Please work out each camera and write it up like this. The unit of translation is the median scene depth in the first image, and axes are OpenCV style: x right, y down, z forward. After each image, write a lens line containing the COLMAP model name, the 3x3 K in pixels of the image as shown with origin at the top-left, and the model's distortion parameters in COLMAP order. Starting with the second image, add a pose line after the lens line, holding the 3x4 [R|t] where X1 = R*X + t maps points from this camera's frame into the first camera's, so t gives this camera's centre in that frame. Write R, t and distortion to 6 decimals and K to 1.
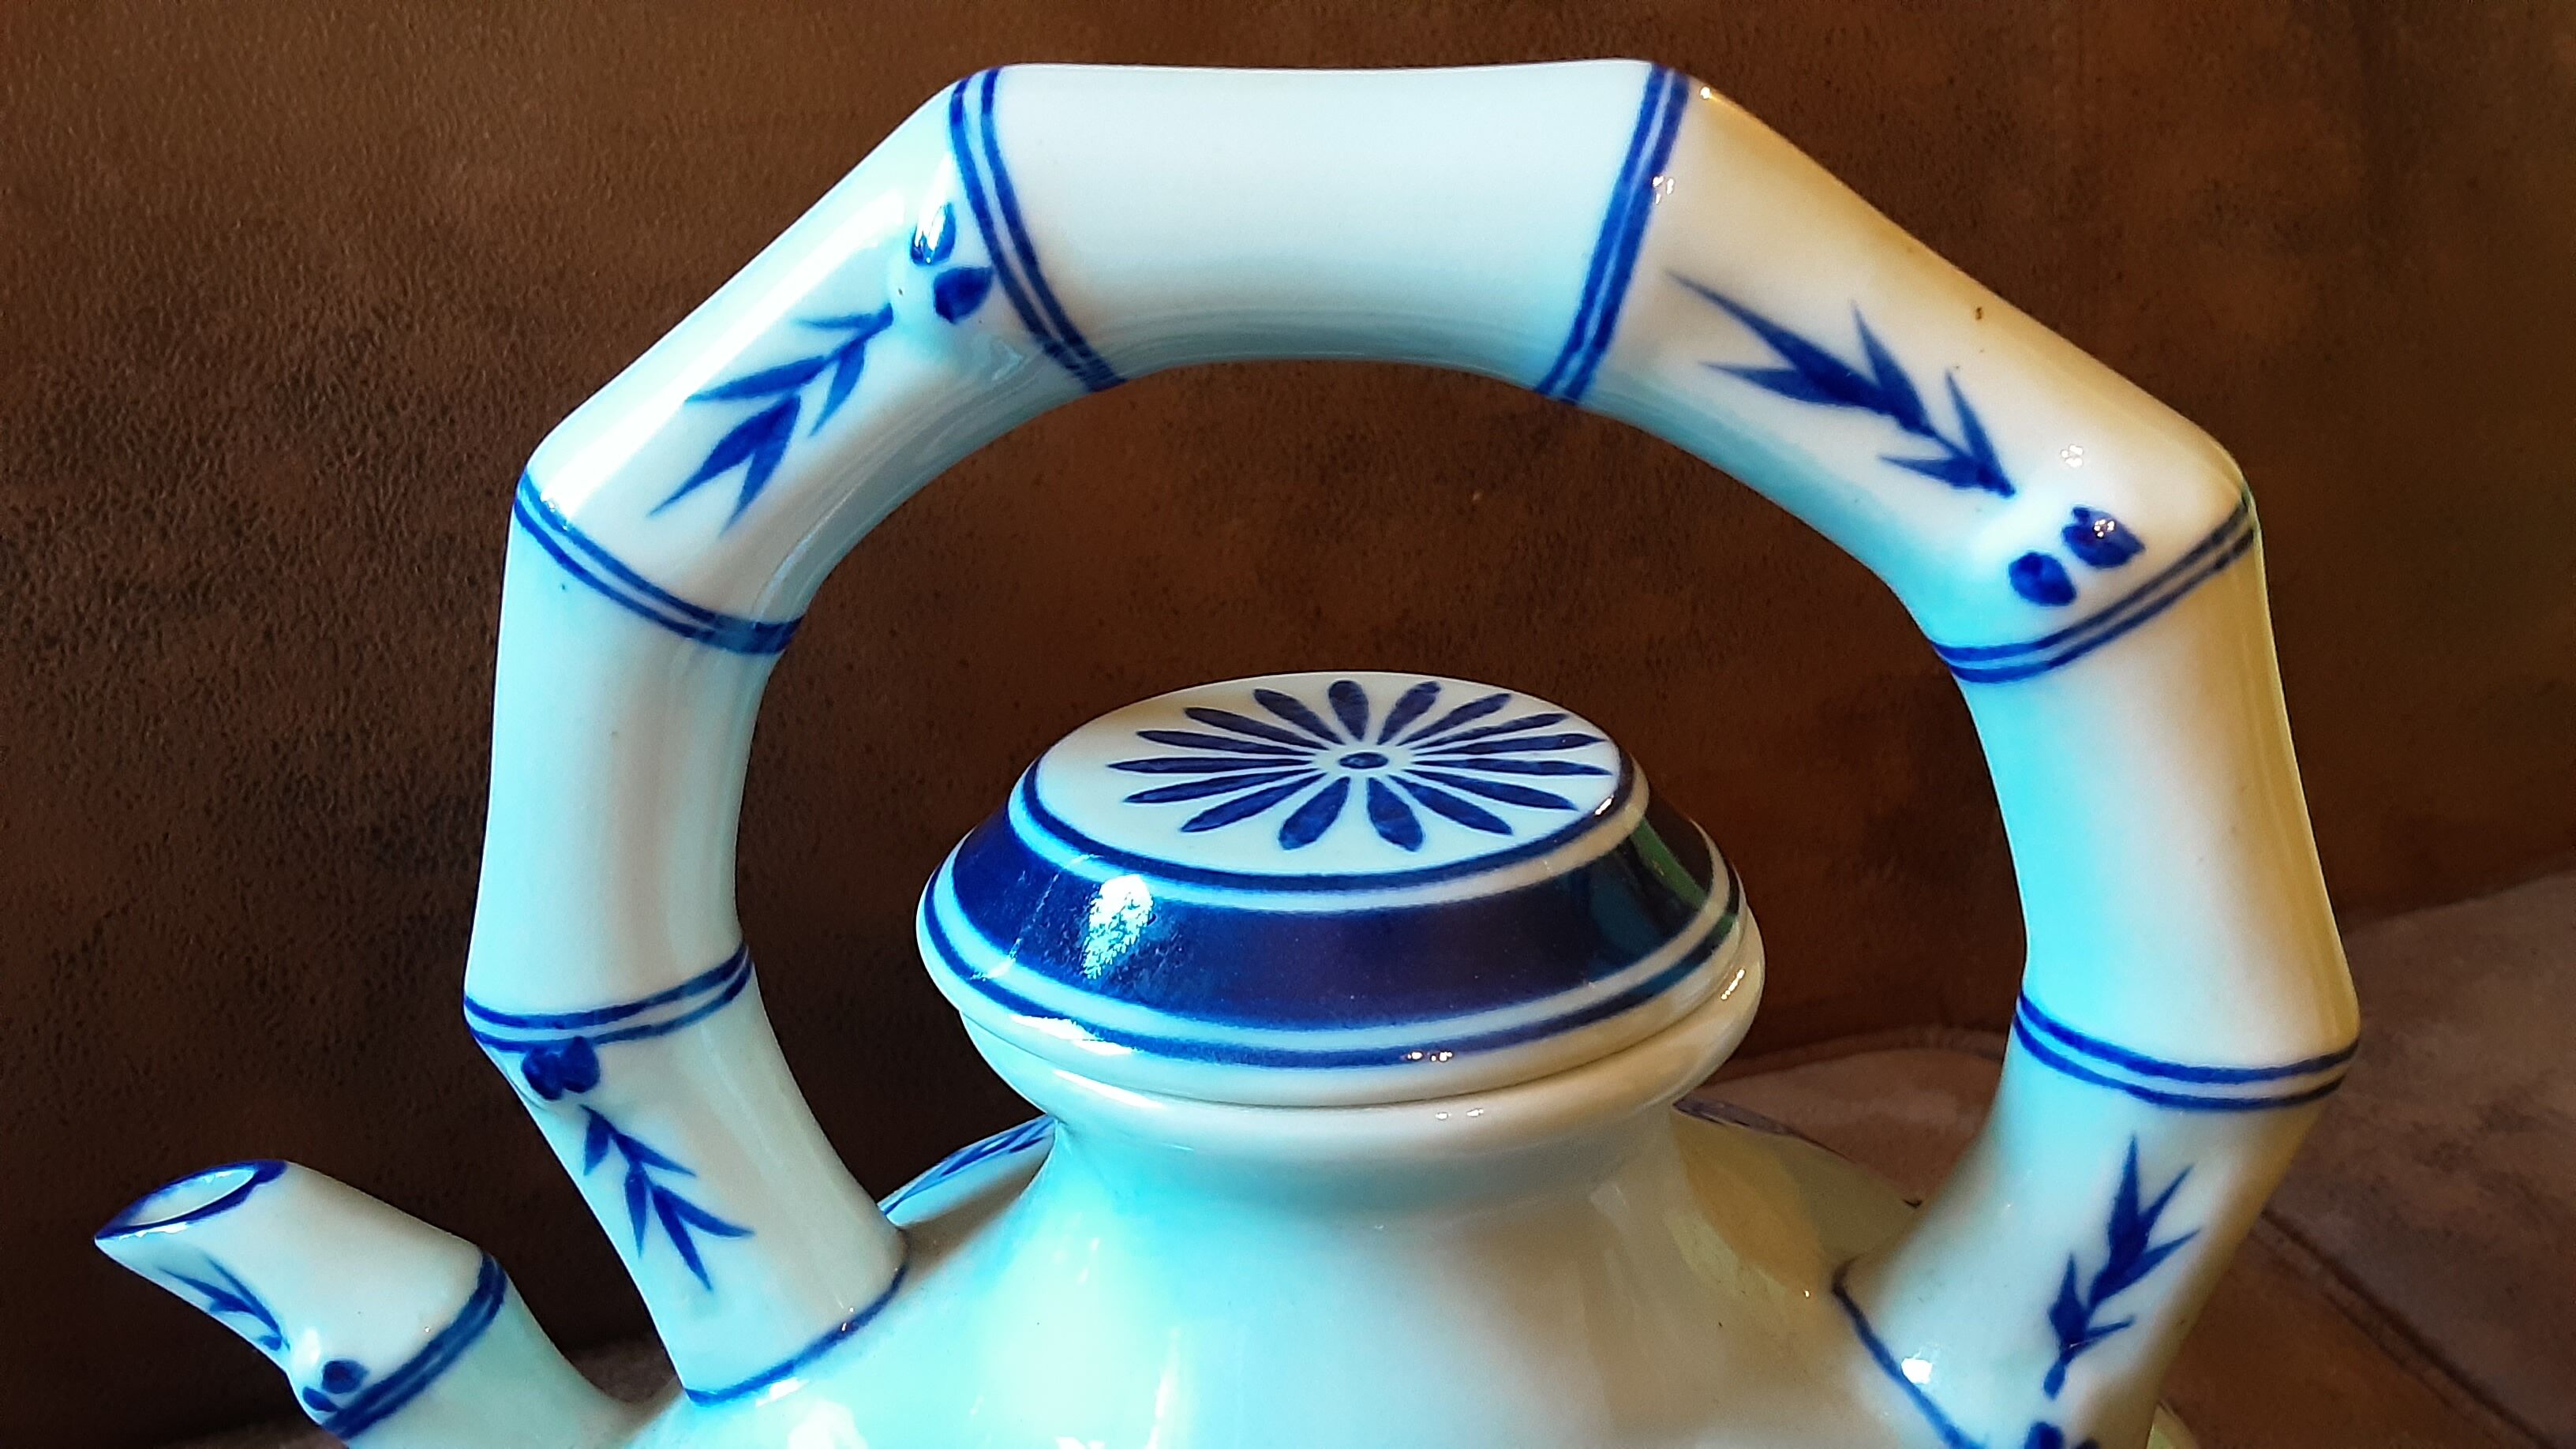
lens RADIAL K [[2133.8, 0, 1330.1], [0, 2133.8, 719.7], [0, 0, 1]] dist [0.146198, -0.255891]
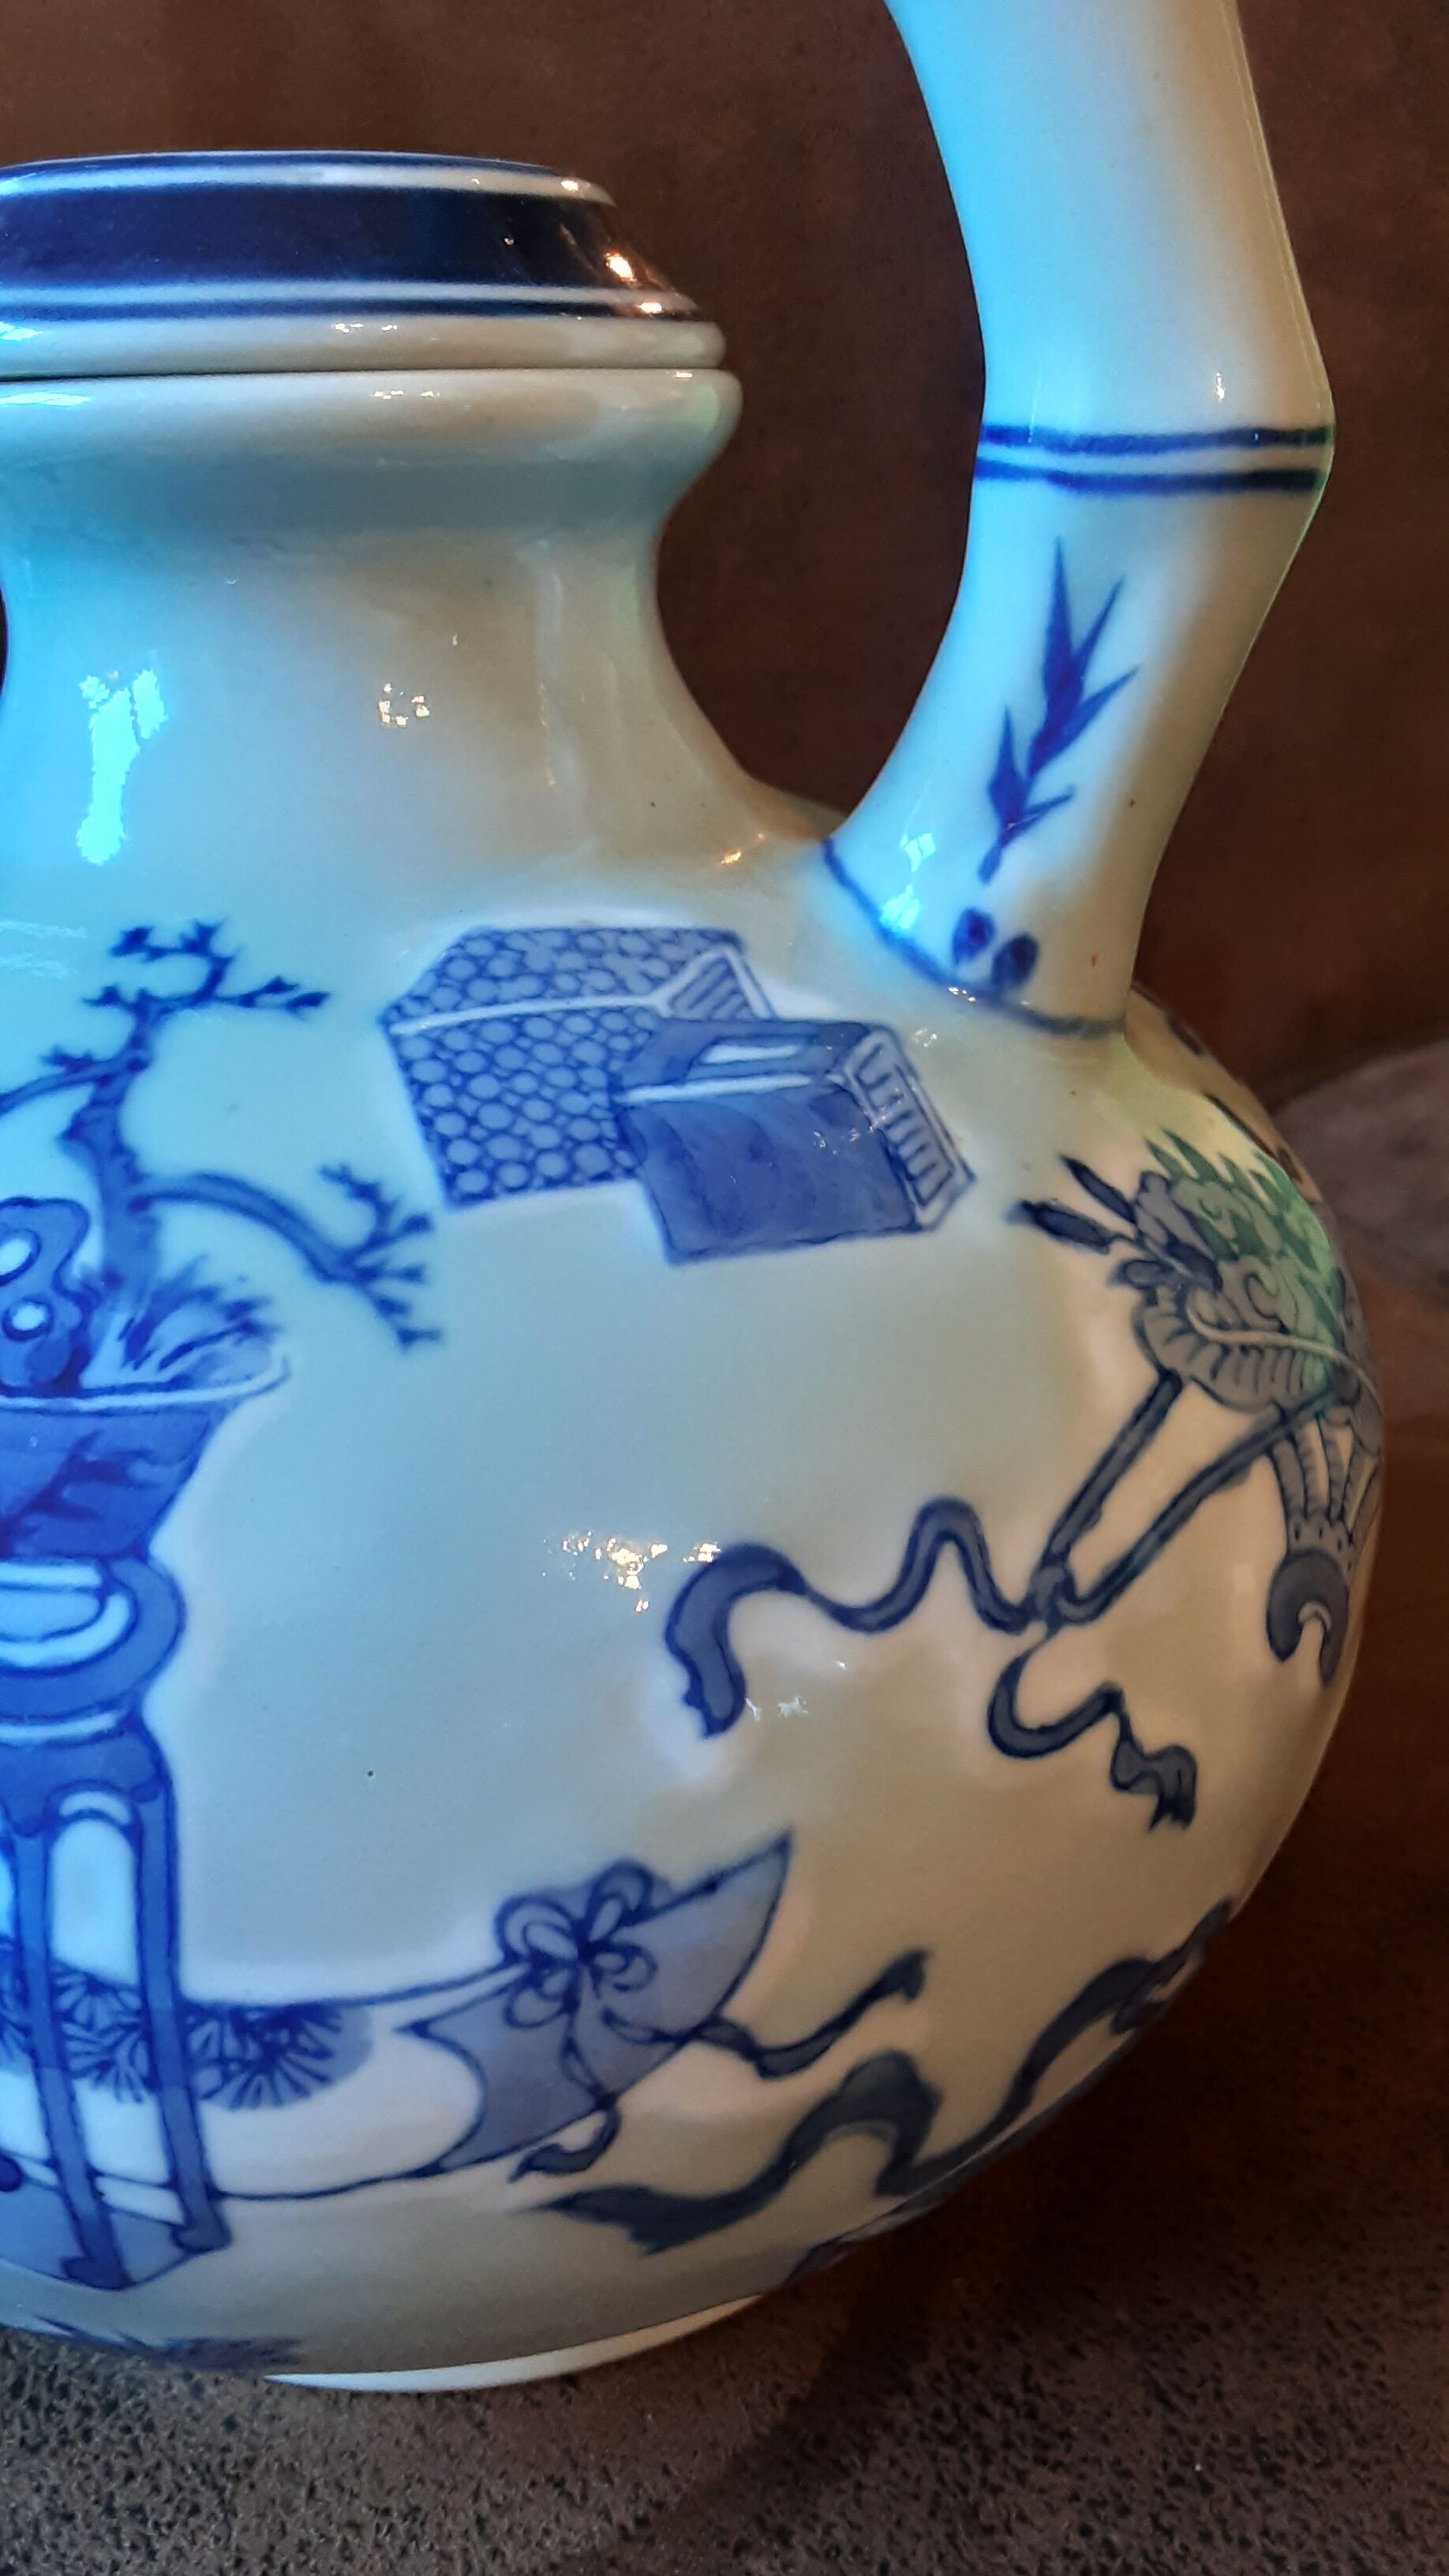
lens RADIAL K [[2133.8, 0, 714.5], [0, 2133.8, 1297.3], [0, 0, 1]] dist [0.146198, -0.255891]
pose [[0.988453, 0.065661, -0.136565, 0.340662], [-0.057770, 0.996467, 0.060966, 0.423362], [0.140085, -0.052373, 0.988753, 0.052975]]
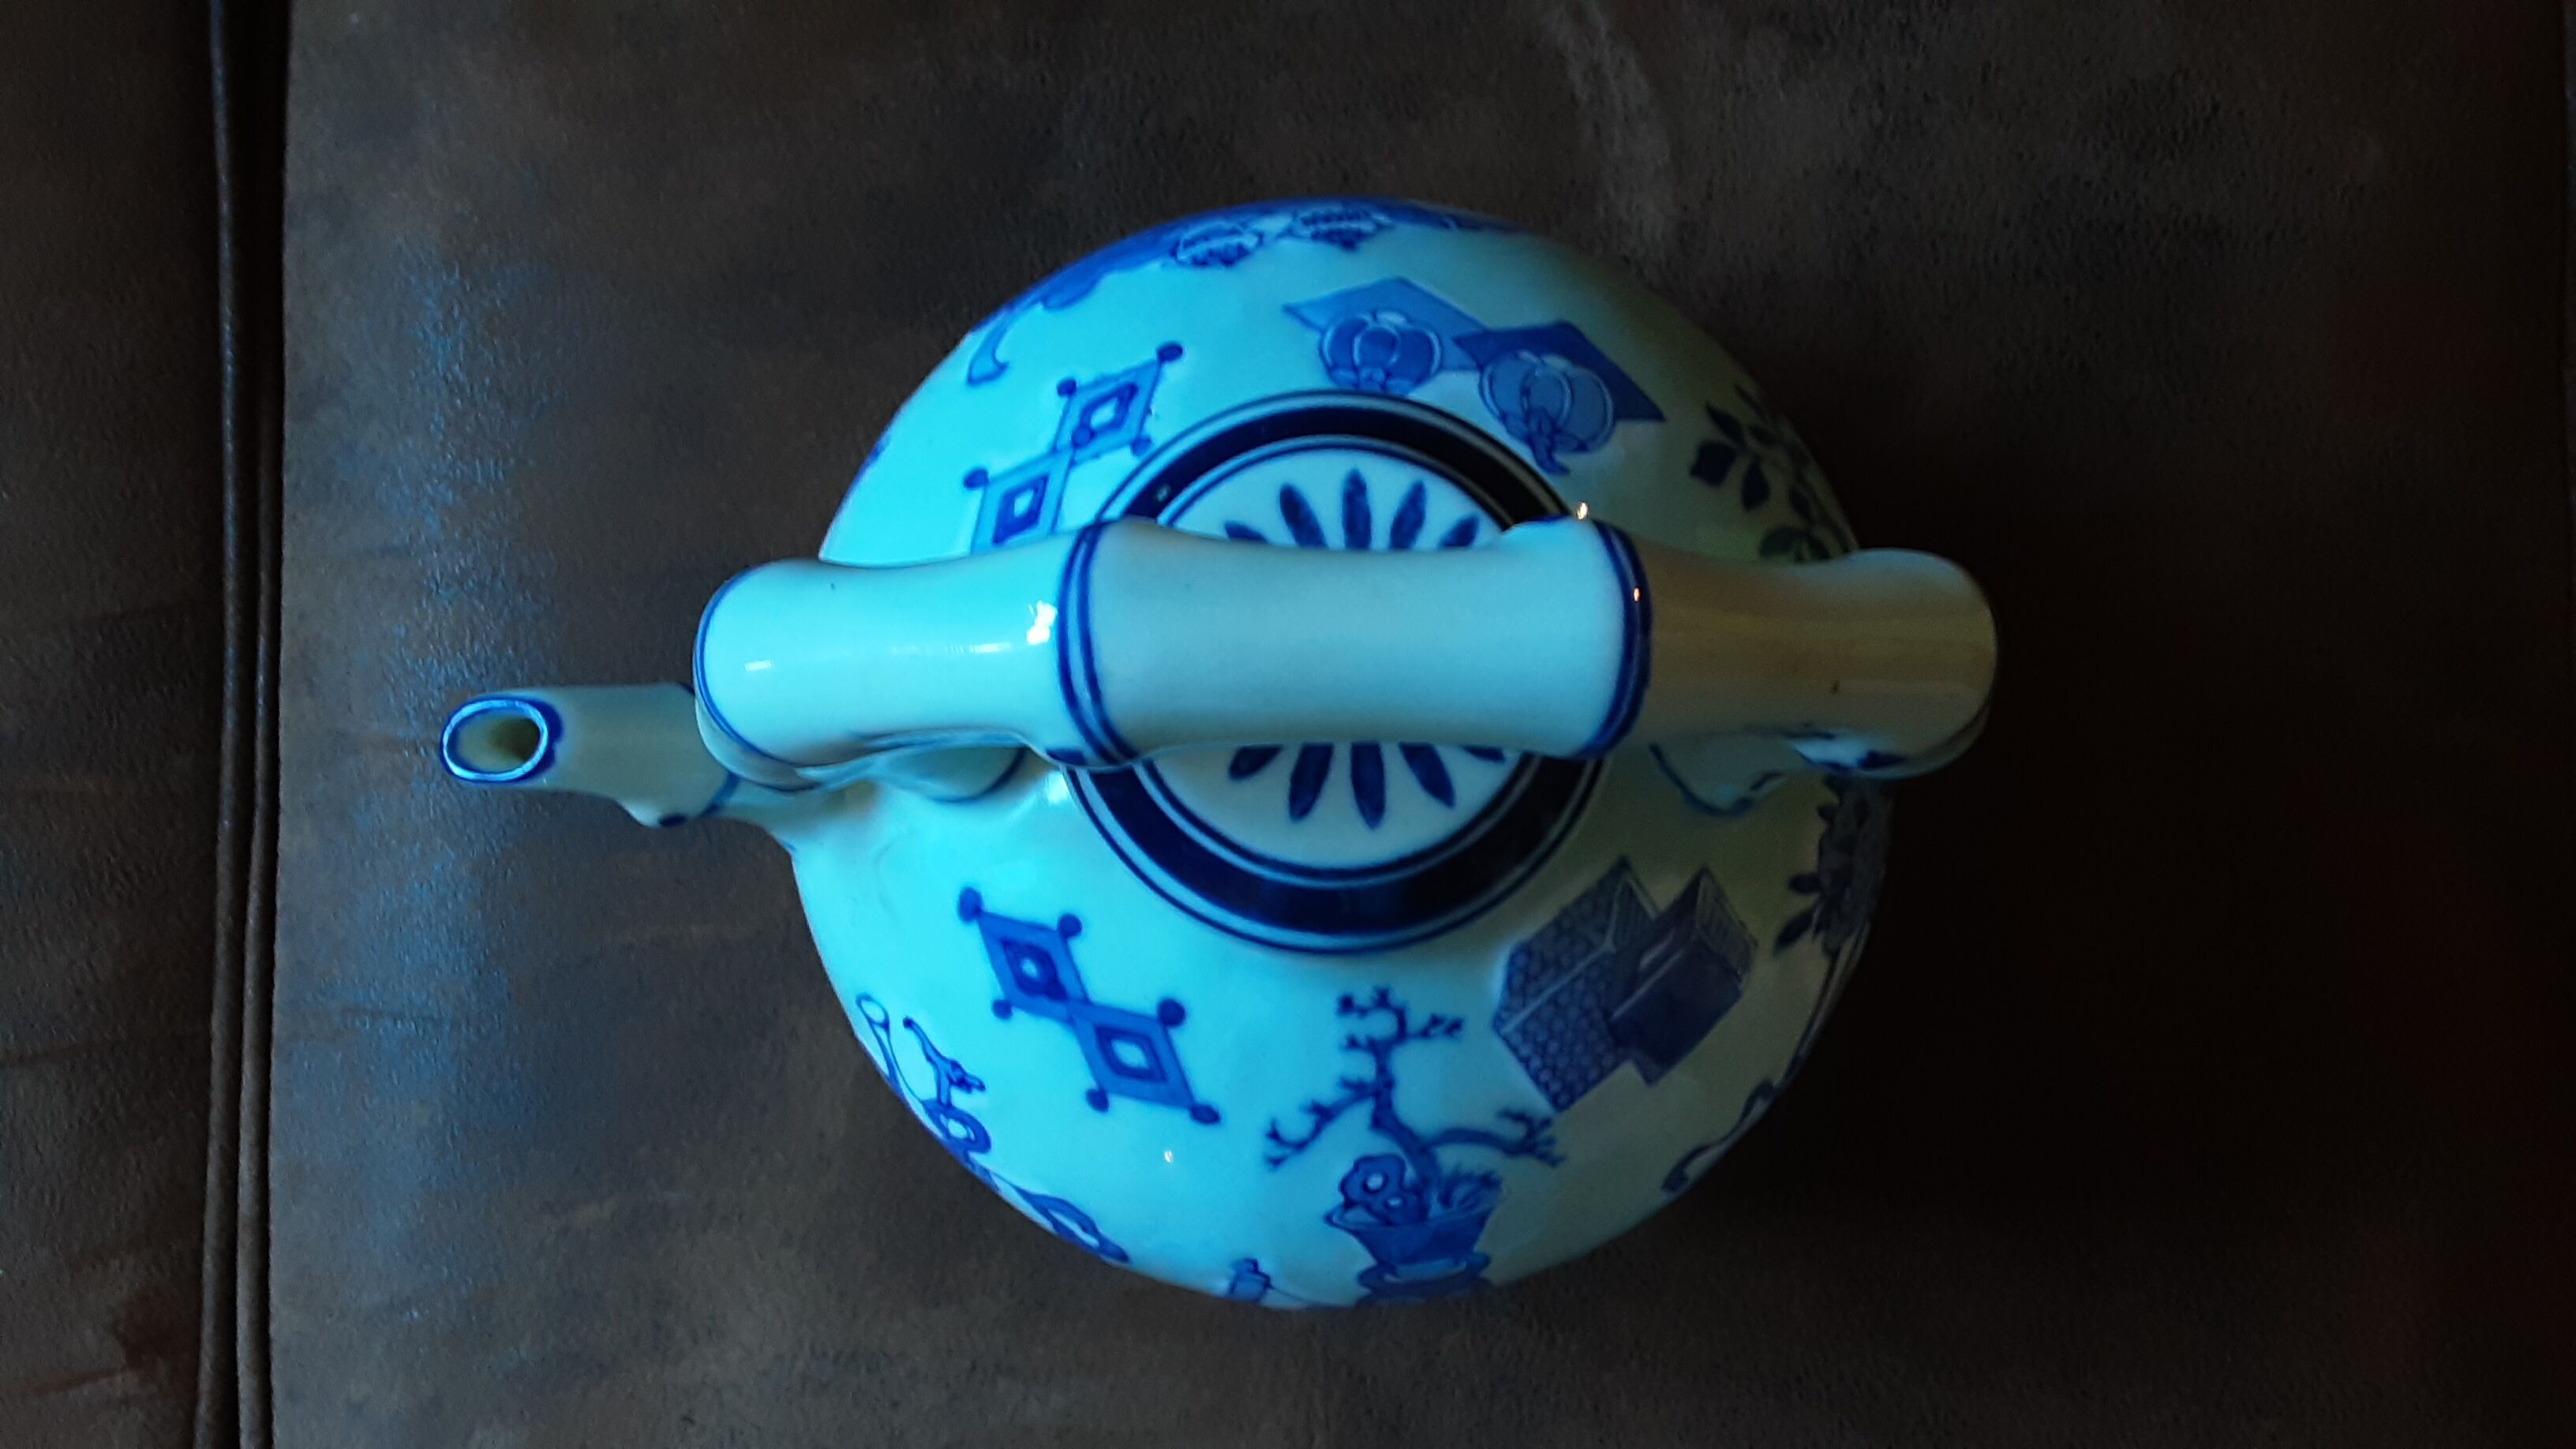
lens RADIAL K [[2116.0, 0, 1295.3], [0, 2116.0, 729.5], [0, 0, 1]] dist [0.117453, -0.183178]
pose [[0.988484, -0.143616, 0.047680, -0.090240], [0.020683, 0.440355, 0.897586, -1.161898], [-0.149904, -0.886263, 0.438254, 0.352887]]
